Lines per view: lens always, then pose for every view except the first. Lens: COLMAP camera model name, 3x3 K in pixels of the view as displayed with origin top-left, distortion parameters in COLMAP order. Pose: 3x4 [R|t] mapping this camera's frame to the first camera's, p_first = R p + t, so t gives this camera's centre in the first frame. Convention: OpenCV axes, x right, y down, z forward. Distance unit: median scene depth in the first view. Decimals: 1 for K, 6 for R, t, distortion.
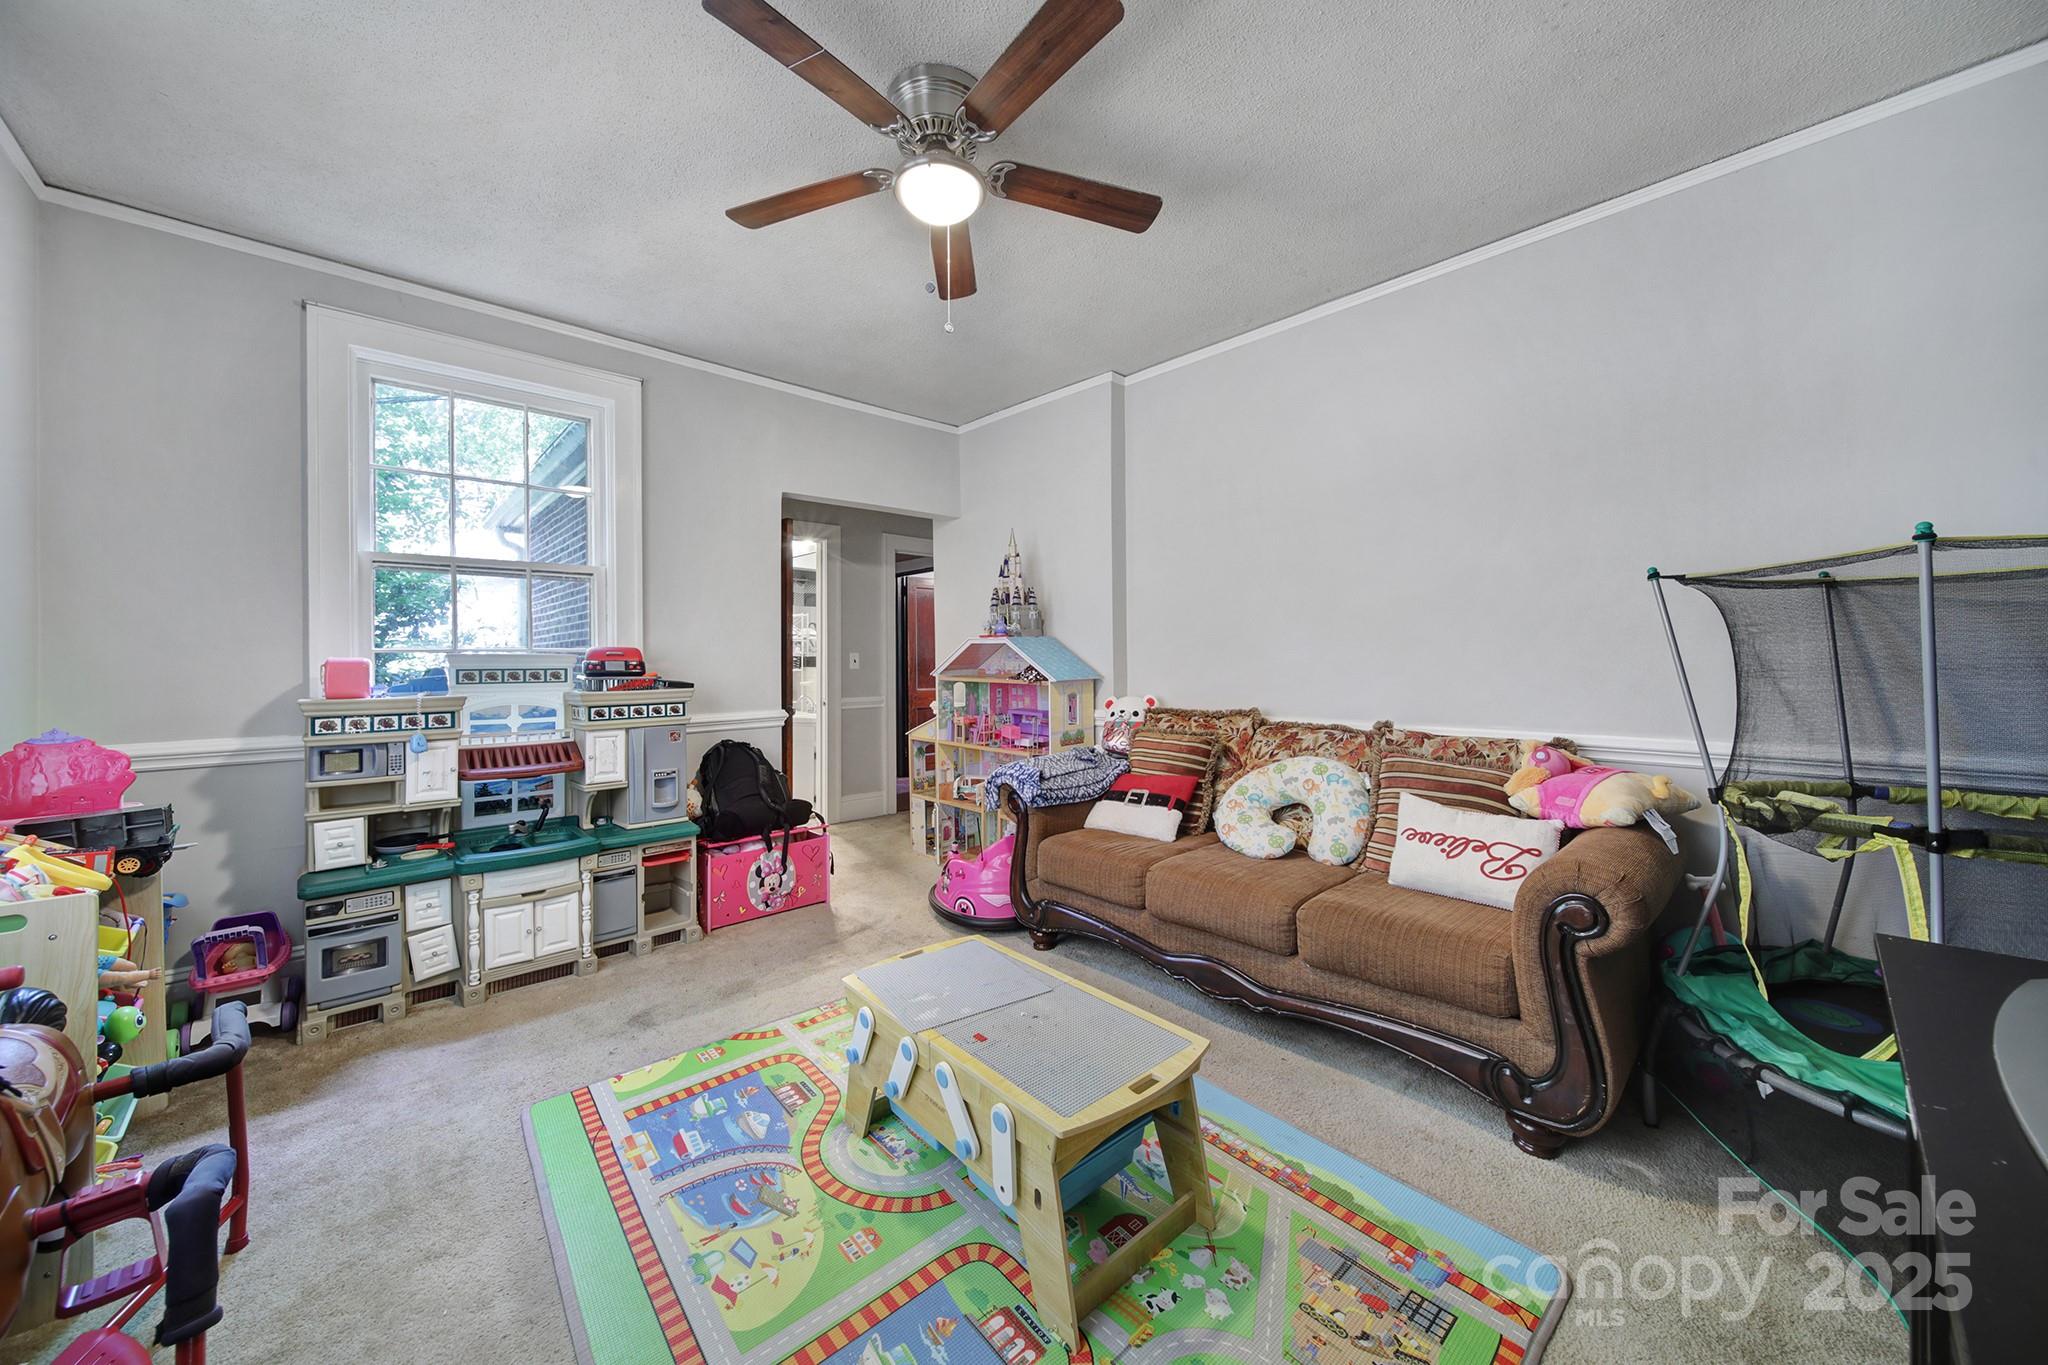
lens RADIAL K [[722.3, 0, 1022.9], [0, 722.3, 679.3], [0, 0, 1]] dist [-0.010451, -0.000105]
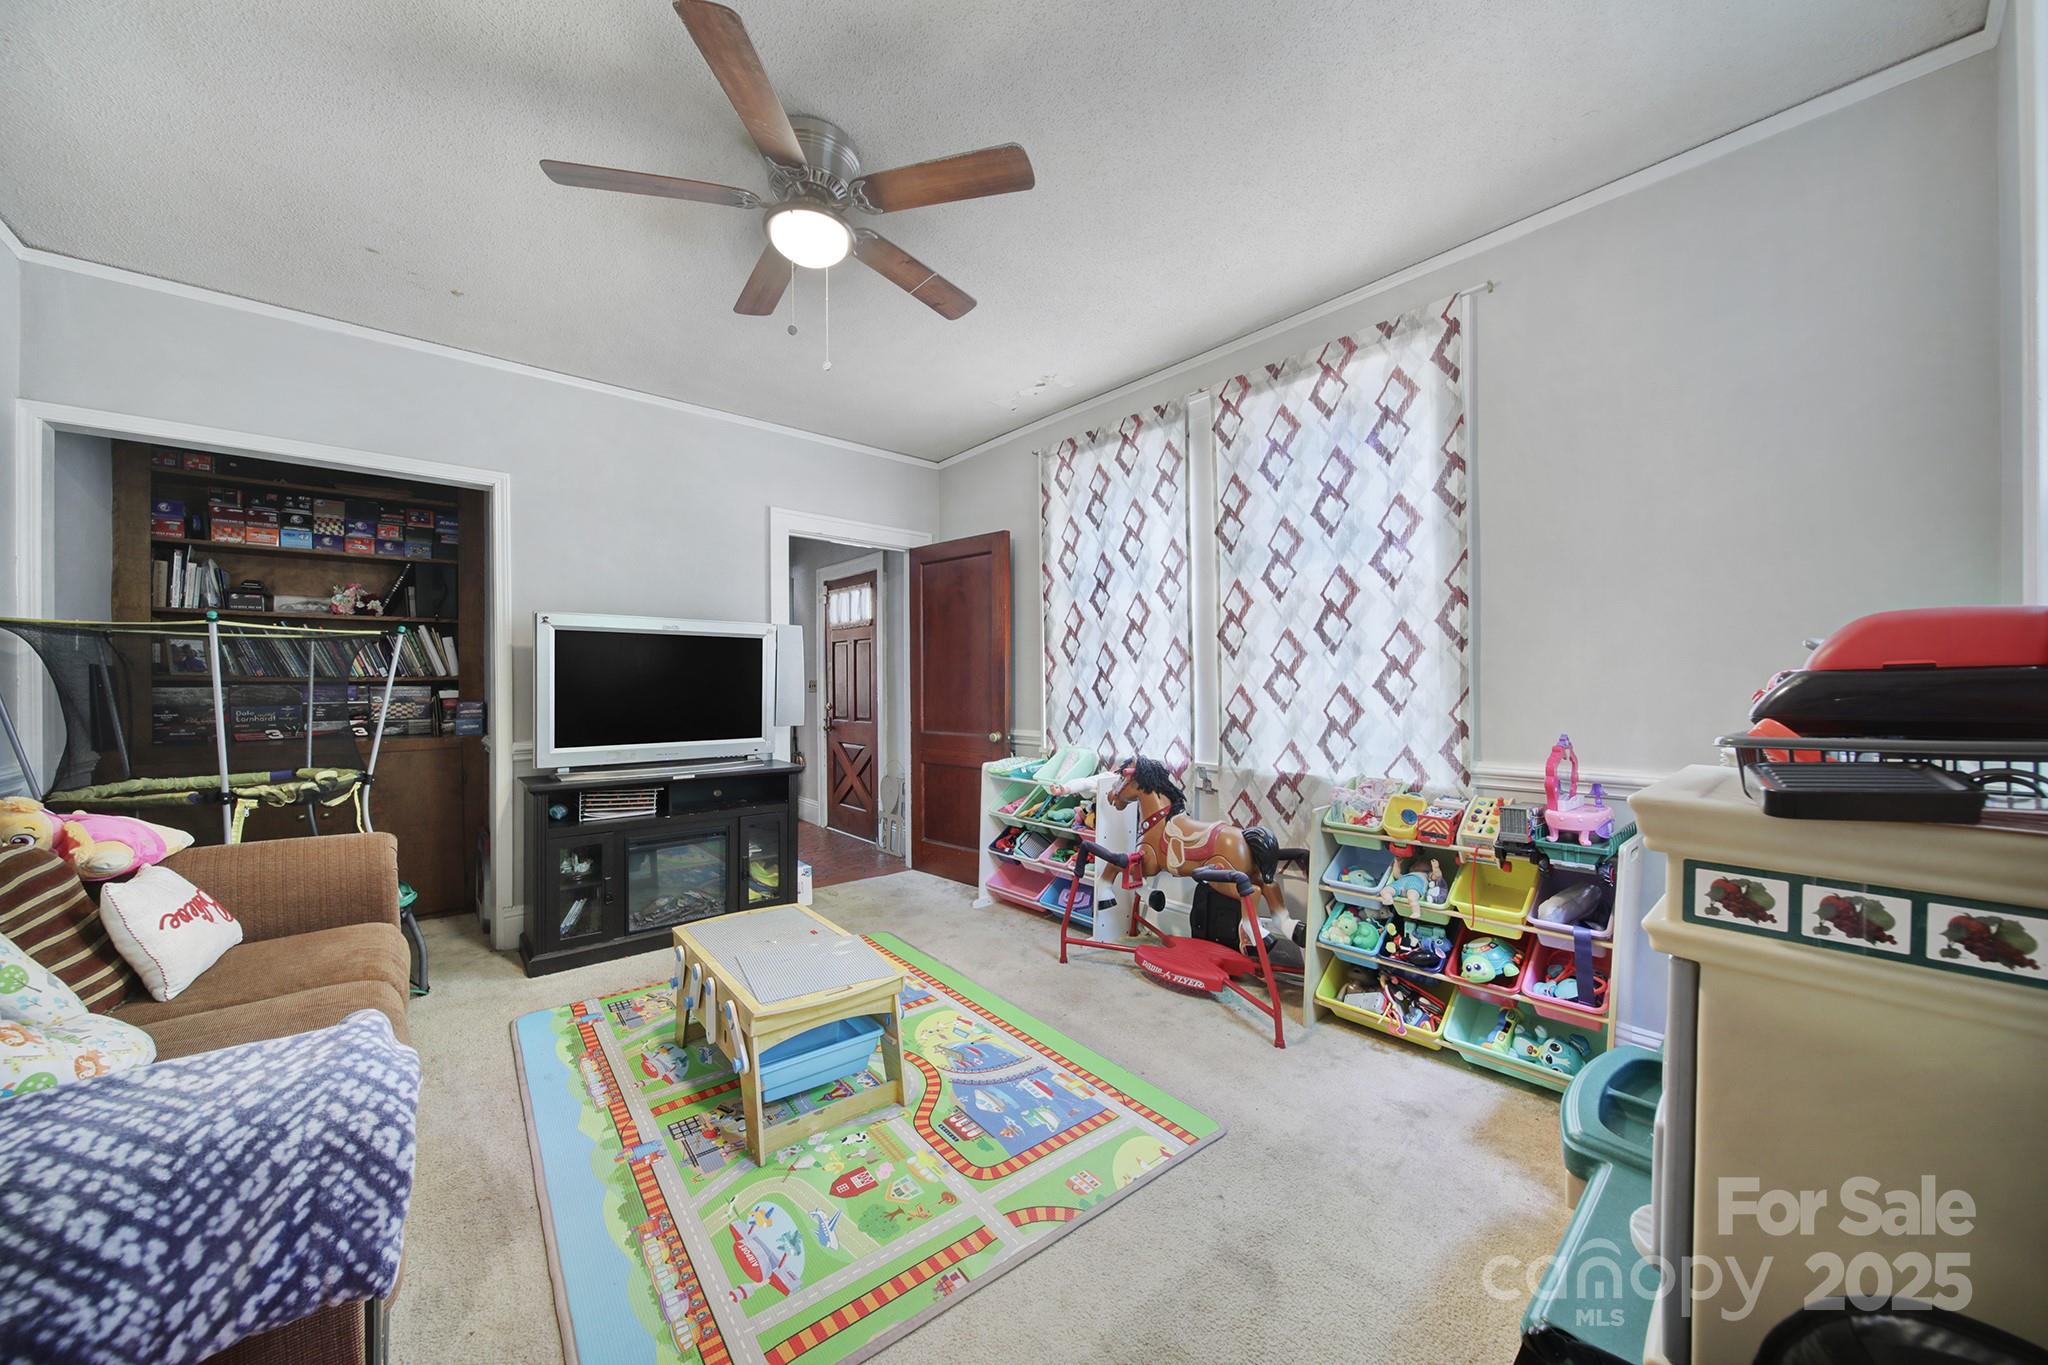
lens RADIAL K [[722.3, 0, 1022.9], [0, 722.3, 679.3], [0, 0, 1]] dist [-0.010451, -0.000105]
pose [[-0.999339, 0.005204, 0.035979, -0.474461], [0.005572, 0.999933, 0.010144, -0.045043], [-0.035924, 0.010337, -0.999301, 2.122341]]
